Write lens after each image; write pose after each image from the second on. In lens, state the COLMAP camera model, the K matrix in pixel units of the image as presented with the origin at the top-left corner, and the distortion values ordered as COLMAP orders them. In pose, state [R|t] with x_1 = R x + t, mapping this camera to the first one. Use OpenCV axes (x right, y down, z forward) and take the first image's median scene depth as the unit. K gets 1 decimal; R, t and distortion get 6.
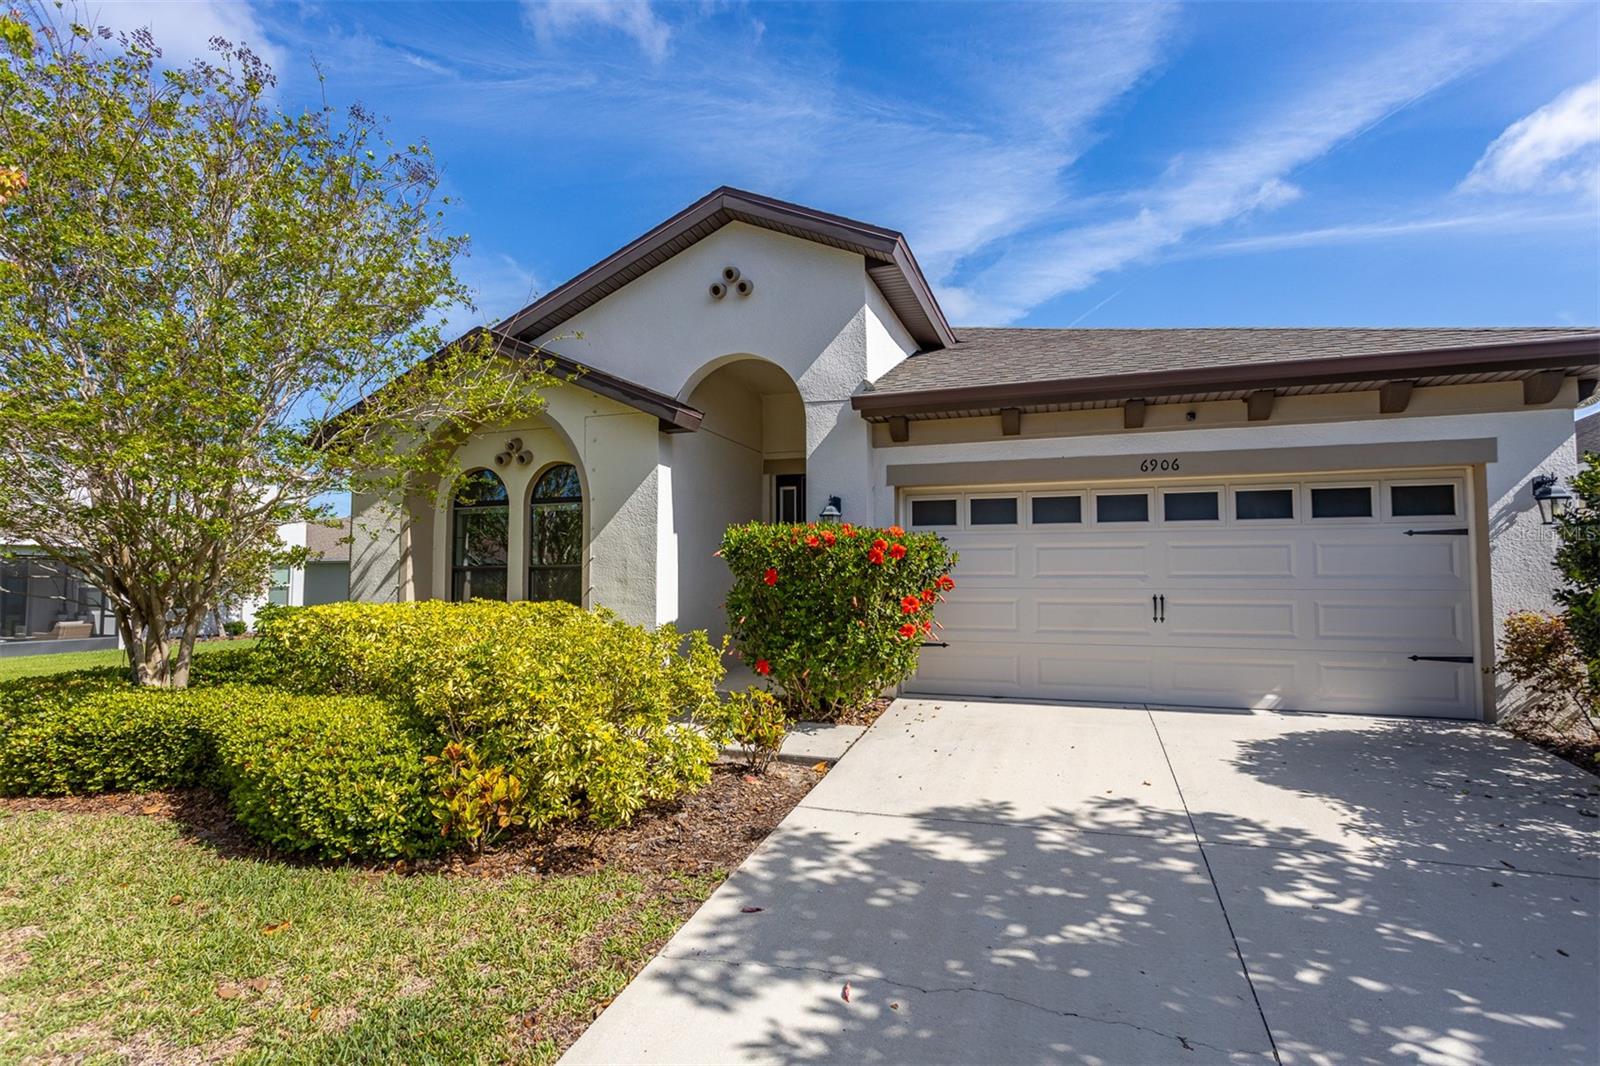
lens RADIAL K [[831.5, 0, 773.2], [0, 831.5, 527.9], [0, 0, 1]] dist [-0.000264, 0.000744]
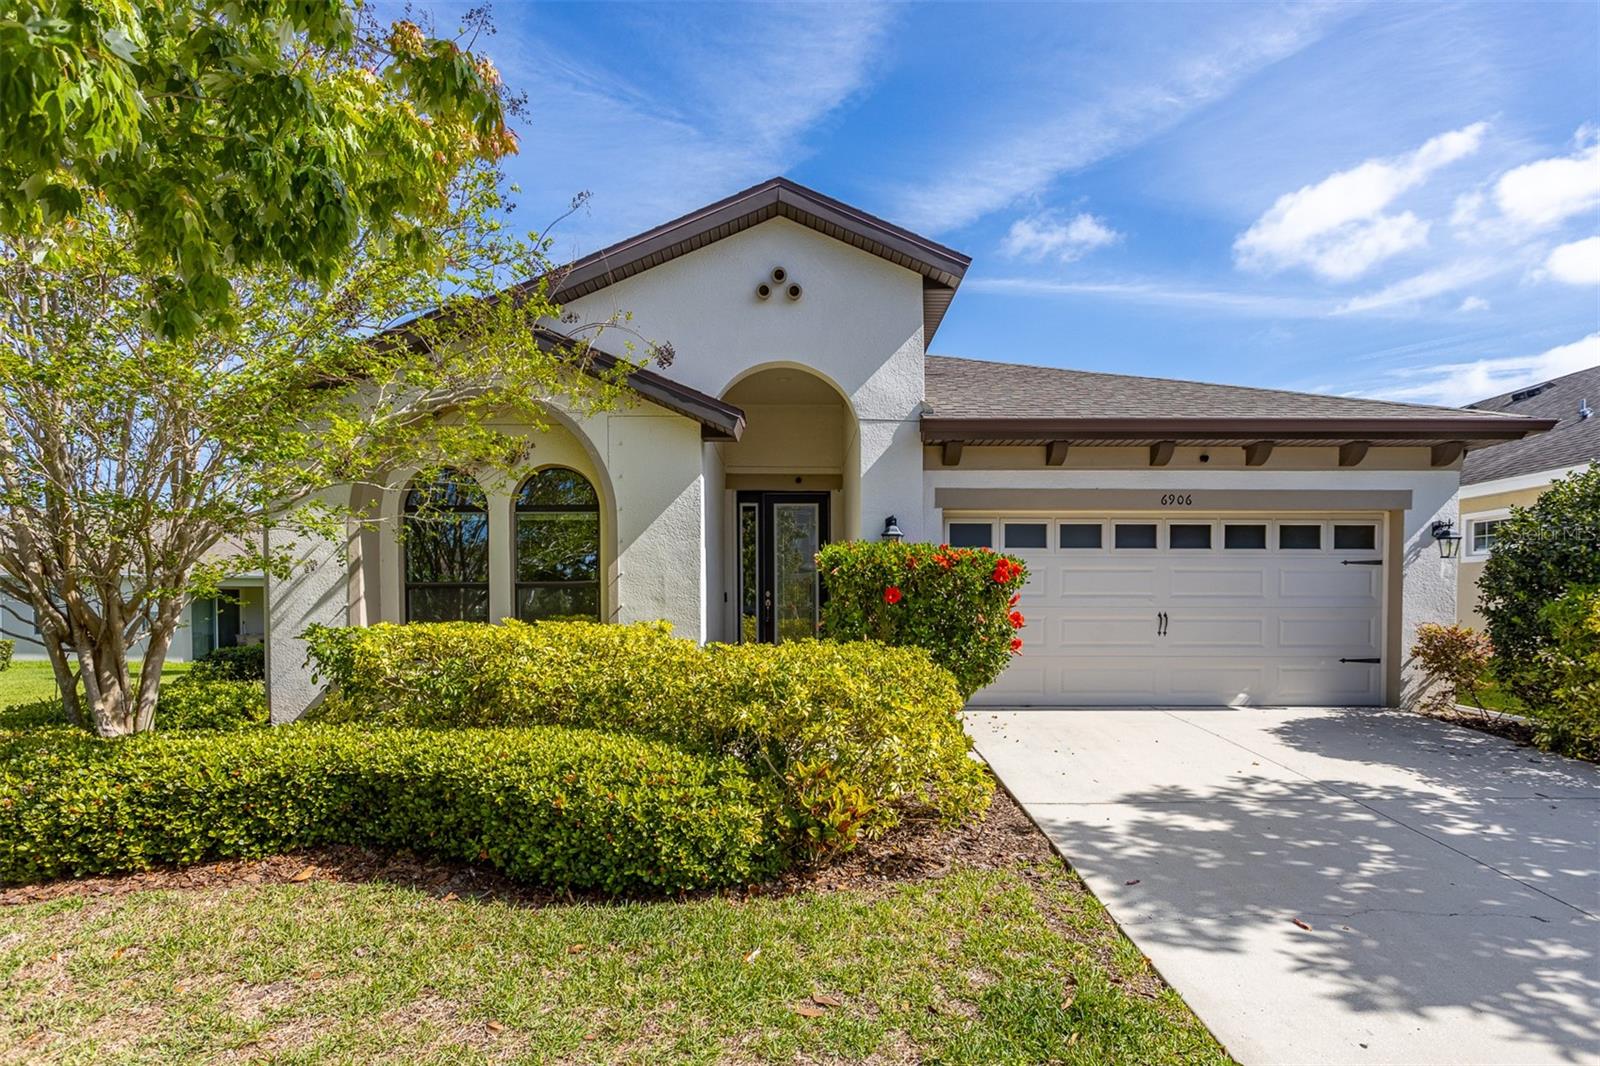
lens RADIAL K [[875.5, 0, 801.7], [0, 875.5, 633.7], [0, 0, 1]] dist [0.002783, -0.000026]
pose [[0.935112, -0.010334, 0.354203, -0.468688], [-0.023456, 0.995577, 0.090970, 0.011440], [-0.353576, -0.093375, 0.930734, 0.040155]]
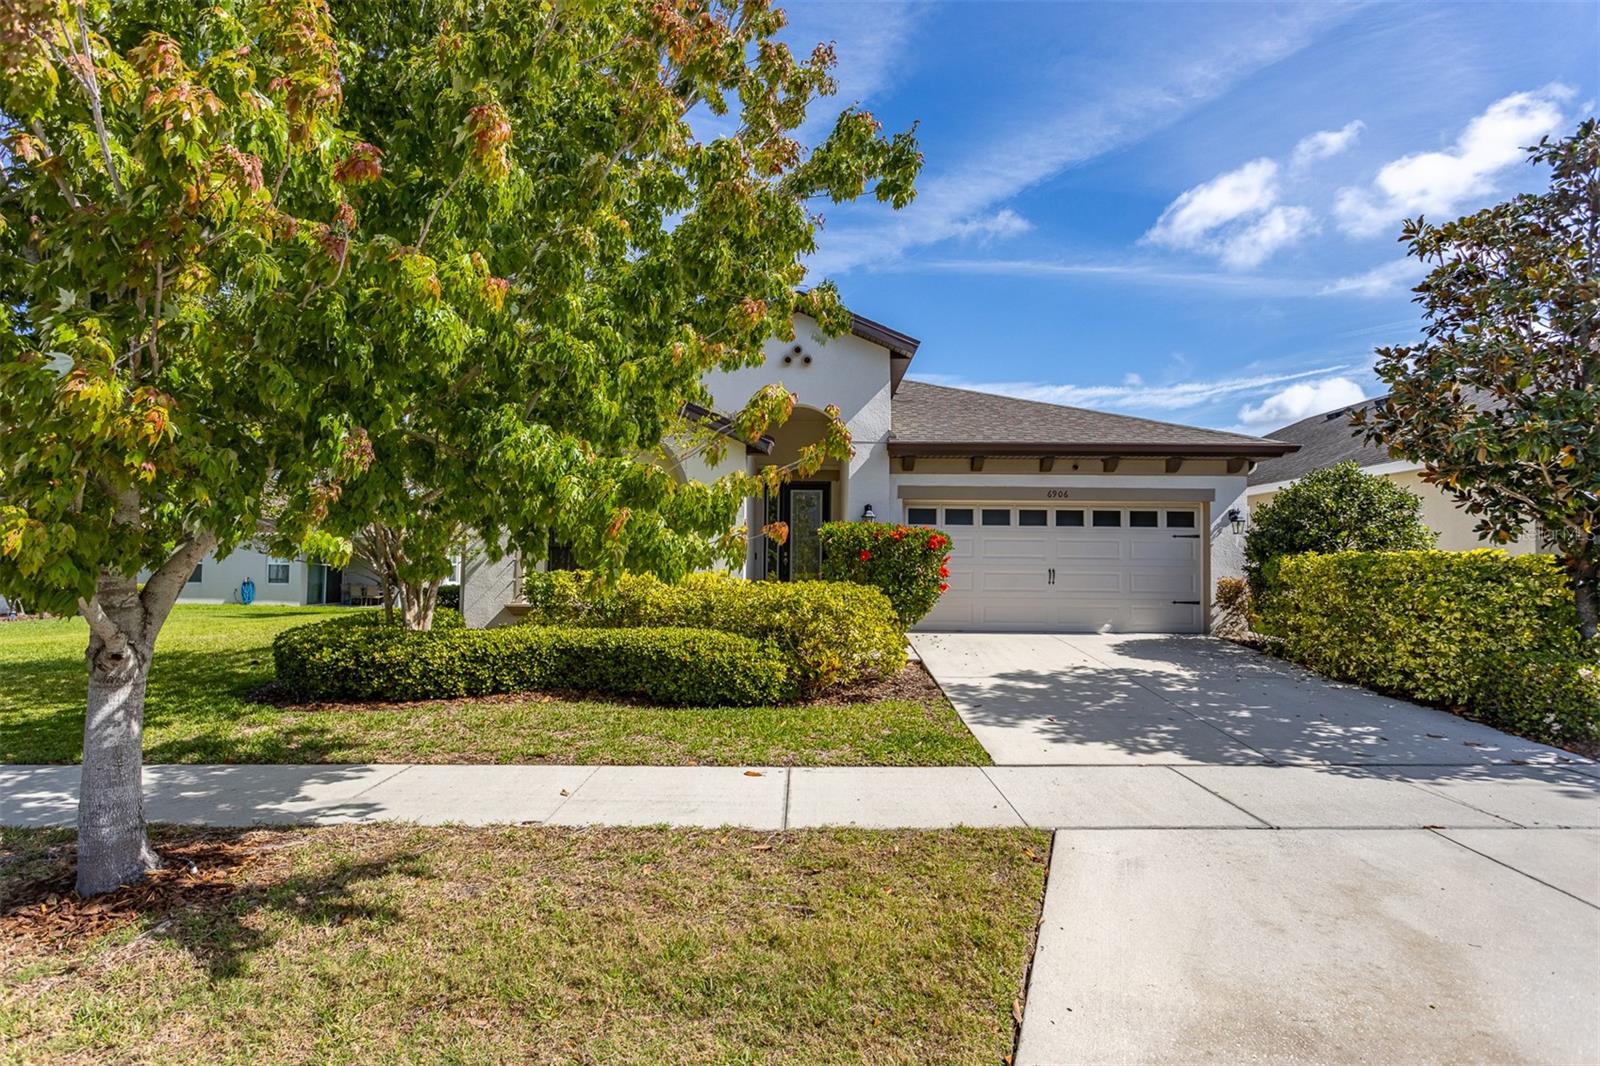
lens RADIAL K [[834.3, 0, 800.0], [0, 834.3, 533.0], [0, 0, 1]] dist [-0.004042, 0.002029]
pose [[0.941843, 0.021451, 0.335368, -0.654731], [-0.030466, 0.999301, 0.021645, -0.016253], [-0.334669, -0.030603, 0.941839, -0.486061]]
